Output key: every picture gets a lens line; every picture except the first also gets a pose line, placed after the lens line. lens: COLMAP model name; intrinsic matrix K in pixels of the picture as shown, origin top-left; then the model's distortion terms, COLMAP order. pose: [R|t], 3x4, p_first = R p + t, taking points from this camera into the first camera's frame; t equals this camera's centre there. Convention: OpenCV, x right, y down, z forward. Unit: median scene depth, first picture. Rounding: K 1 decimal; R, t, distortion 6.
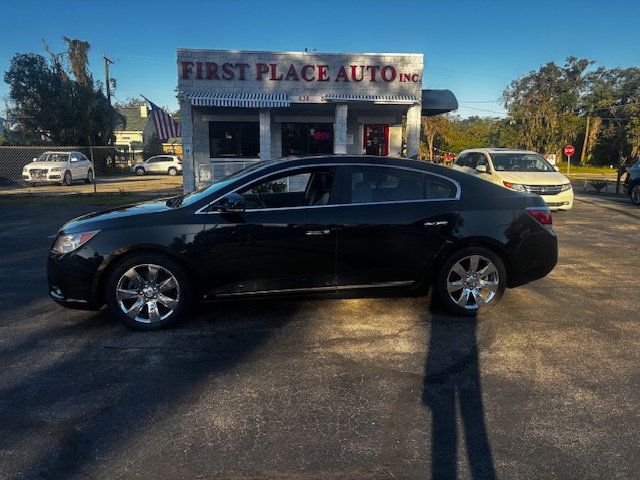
lens RADIAL K [[486.1, 0, 317.6], [0, 486.1, 240.4], [0, 0, 1]] dist [0.017587, 0.003853]
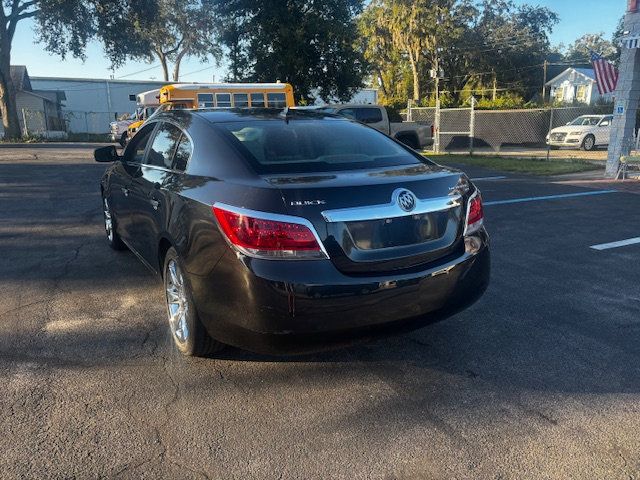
lens RADIAL K [[480.2, 0, 320.0], [0, 480.2, 240.0], [0, 0, 1]] dist [0.012238, 0.003216]
pose [[0.378524, 0.213911, -0.900534, 0.287078], [-0.149475, 0.974285, 0.168600, -0.038933], [0.913442, 0.070788, 0.400765, 0.272908]]
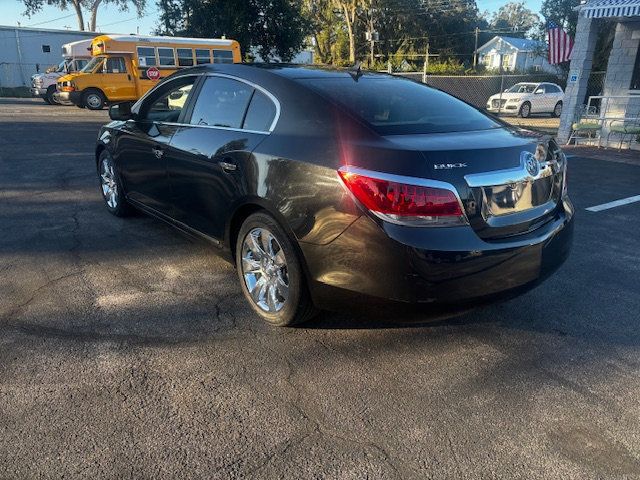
lens RADIAL K [[483.5, 0, 321.4], [0, 483.5, 235.8], [0, 0, 1]] dist [0.001493, 0.049797]
pose [[0.506919, 0.263861, -0.820616, 0.255830], [-0.165090, 0.964093, 0.208014, -0.028691], [0.846037, 0.030029, 0.532278, 0.221797]]
